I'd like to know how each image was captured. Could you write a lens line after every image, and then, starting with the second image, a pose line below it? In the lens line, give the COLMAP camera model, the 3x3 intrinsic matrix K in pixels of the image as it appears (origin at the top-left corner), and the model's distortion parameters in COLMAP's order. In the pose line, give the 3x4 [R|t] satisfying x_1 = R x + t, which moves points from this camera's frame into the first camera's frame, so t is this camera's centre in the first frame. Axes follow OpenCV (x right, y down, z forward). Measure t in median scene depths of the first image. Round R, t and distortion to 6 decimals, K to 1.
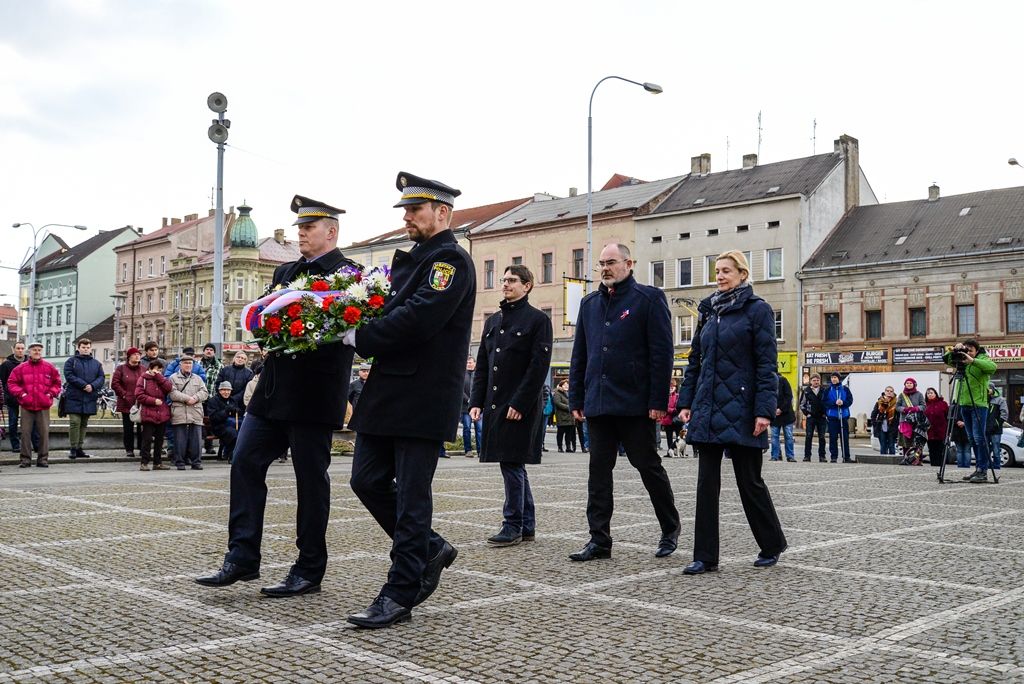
lens RADIAL K [[1054.1, 0, 512.4], [0, 1054.1, 349.6], [0, 0, 1]] dist [-0.034830, 0.000000]
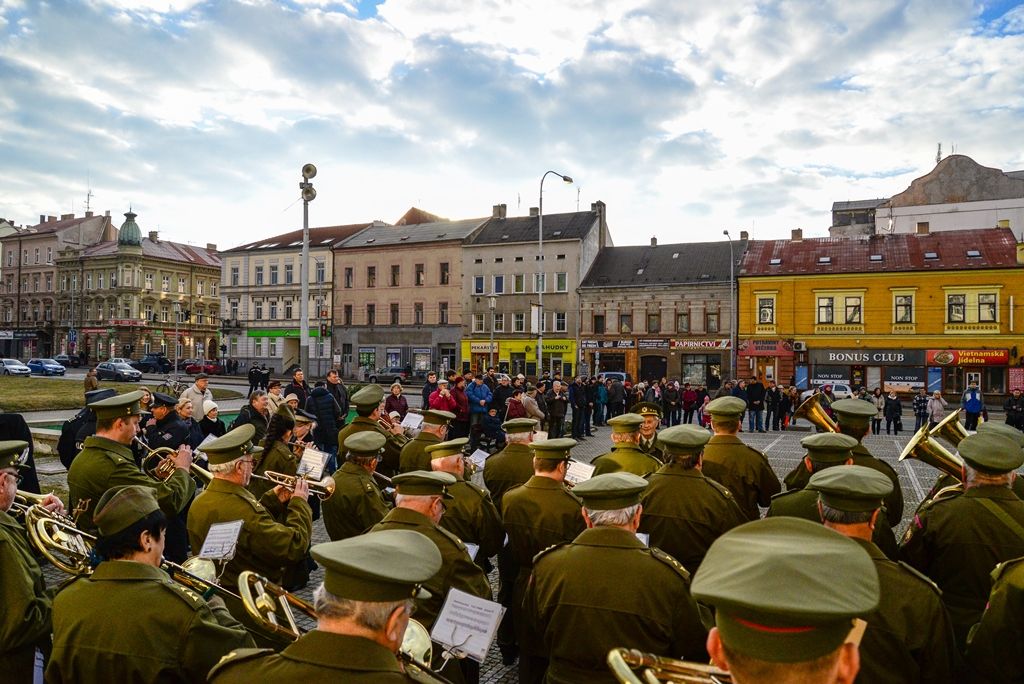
lens RADIAL K [[733.5, 0, 510.5], [0, 733.5, 339.5], [0, 0, 1]] dist [-0.044884, 0.008463]
pose [[0.943827, 0.011492, 0.330239, -0.165910], [-0.020967, 0.999464, 0.025143, -0.021248], [-0.329773, -0.030655, 0.943563, 0.000448]]
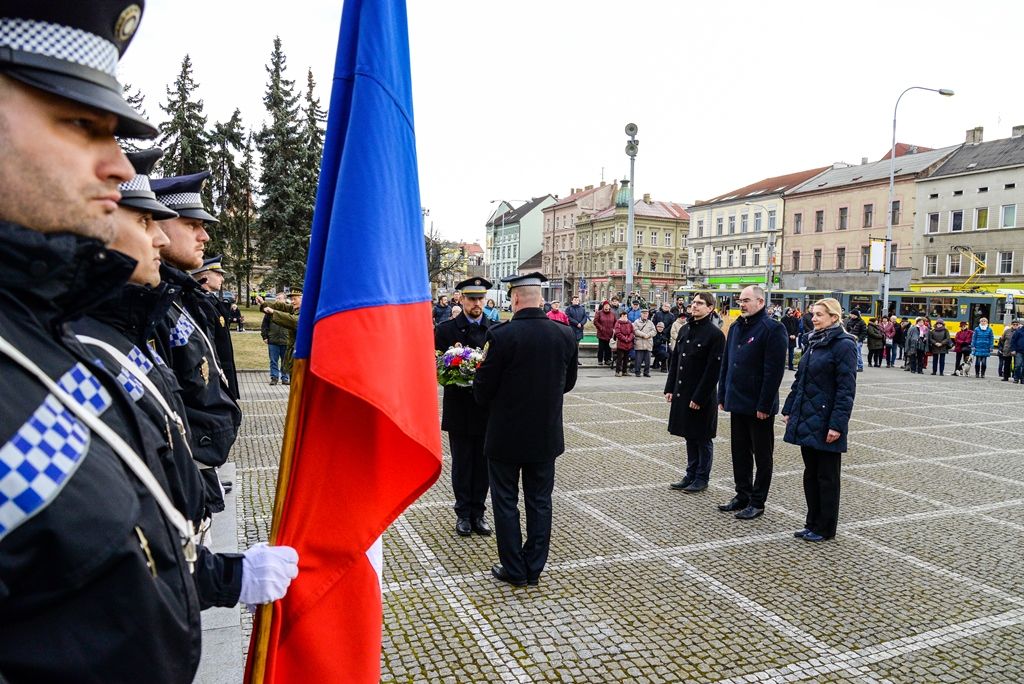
lens RADIAL K [[698.9, 0, 509.9], [0, 698.9, 349.0], [0, 0, 1]] dist [-0.042689, 0.007022]
pose [[0.922884, 0.040672, -0.382925, -0.018158], [0.003816, 0.993392, 0.114711, -0.014380], [0.385060, -0.107326, 0.916630, -0.027400]]
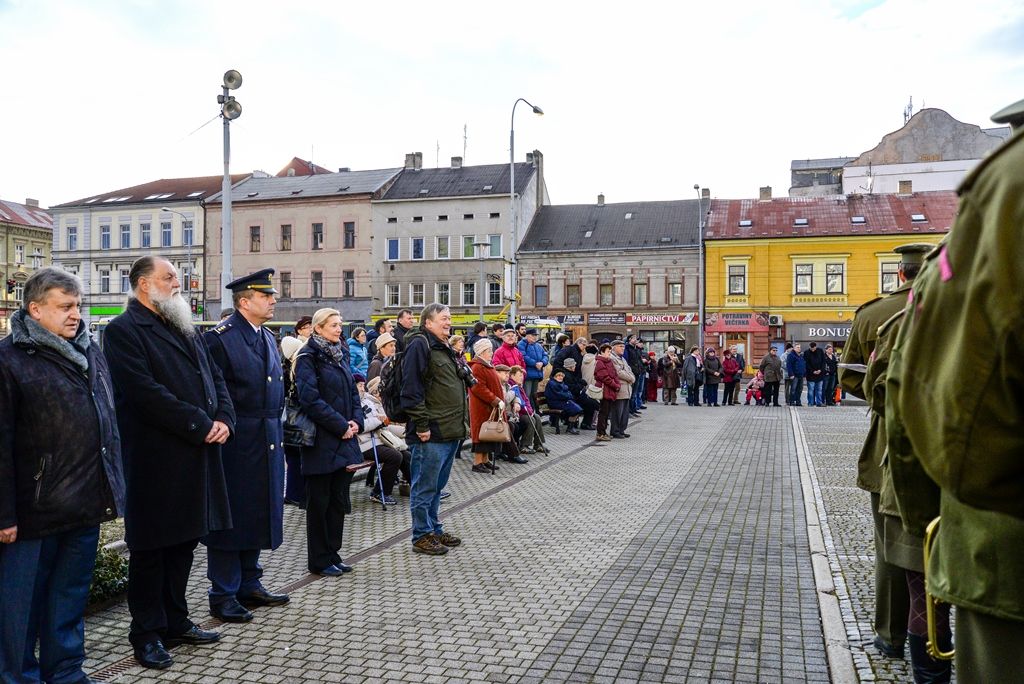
lens RADIAL K [[852.4, 0, 512.9], [0, 852.4, 347.9], [0, 0, 1]] dist [-0.043203, 0.011150]
pose [[0.884315, -0.004640, 0.466868, -0.206383], [-0.020157, 0.998639, 0.048104, -0.006691], [-0.466456, -0.051949, 0.883018, 0.053314]]
